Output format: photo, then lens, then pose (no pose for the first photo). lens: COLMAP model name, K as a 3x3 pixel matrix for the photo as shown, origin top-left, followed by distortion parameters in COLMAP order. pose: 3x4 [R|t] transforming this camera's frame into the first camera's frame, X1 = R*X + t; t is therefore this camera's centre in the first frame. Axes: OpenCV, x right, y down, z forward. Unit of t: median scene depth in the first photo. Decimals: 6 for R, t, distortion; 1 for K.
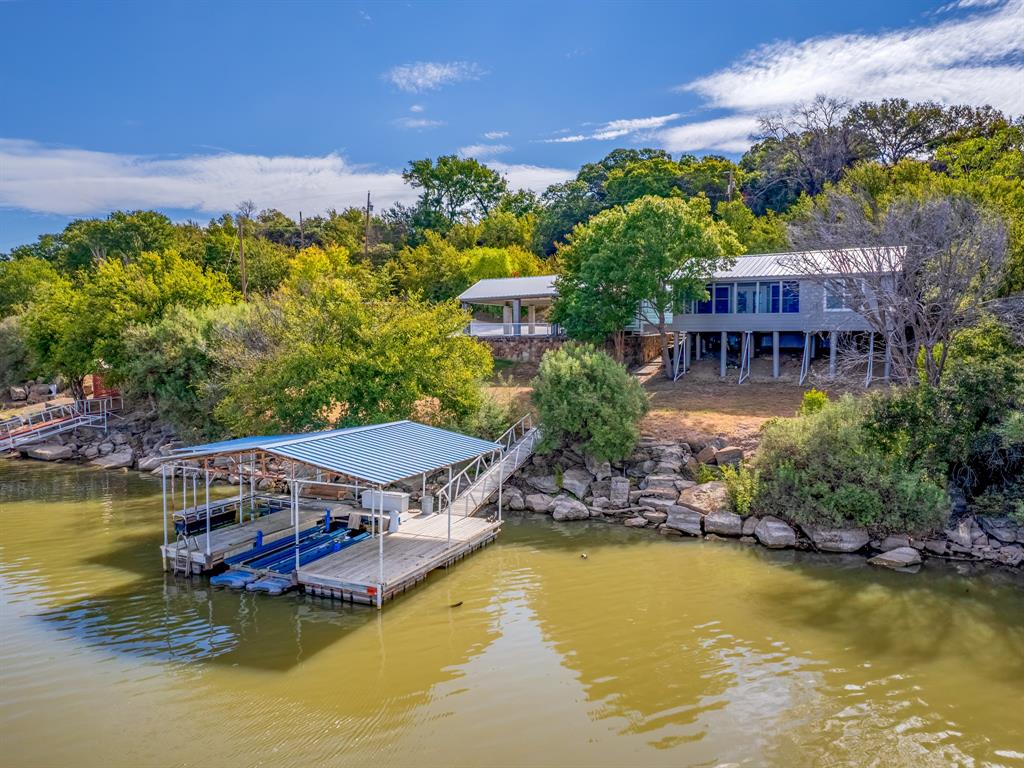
lens RADIAL K [[749.0, 0, 514.8], [0, 749.0, 380.9], [0, 0, 1]] dist [-0.065958, 0.051303]
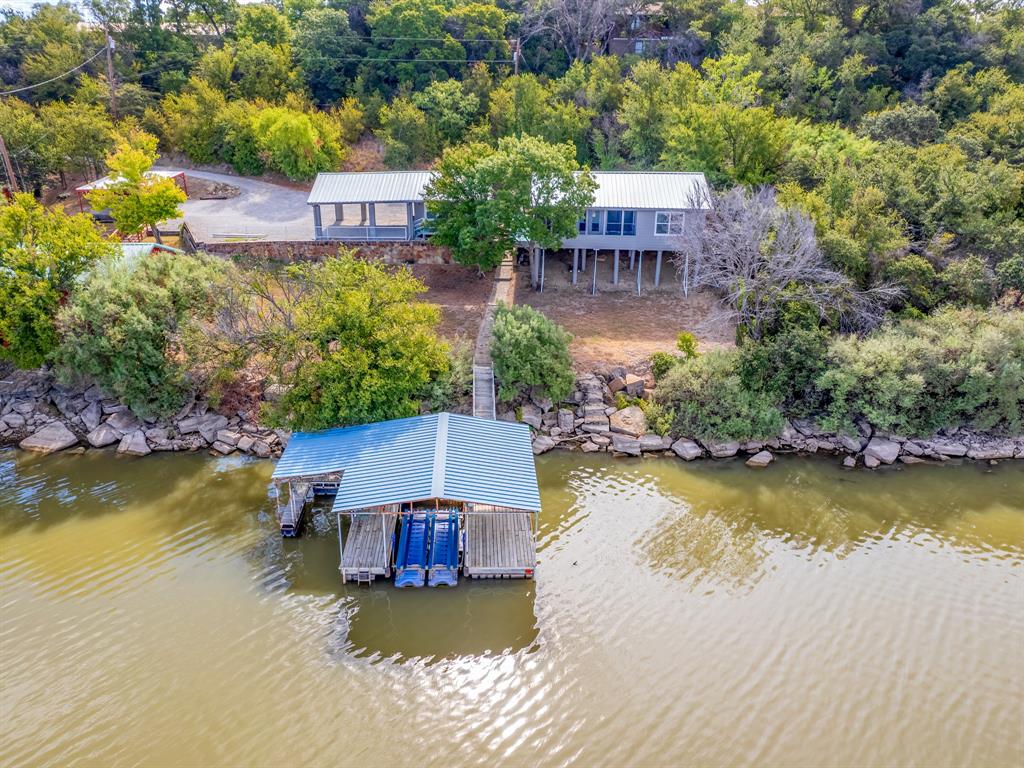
lens RADIAL K [[749.0, 0, 514.8], [0, 749.0, 380.9], [0, 0, 1]] dist [-0.065958, 0.051303]
pose [[0.906471, -0.154847, 0.392853, -0.496421], [0.021626, 0.946141, 0.323033, -0.385681], [-0.421715, -0.284324, 0.860998, -0.137582]]
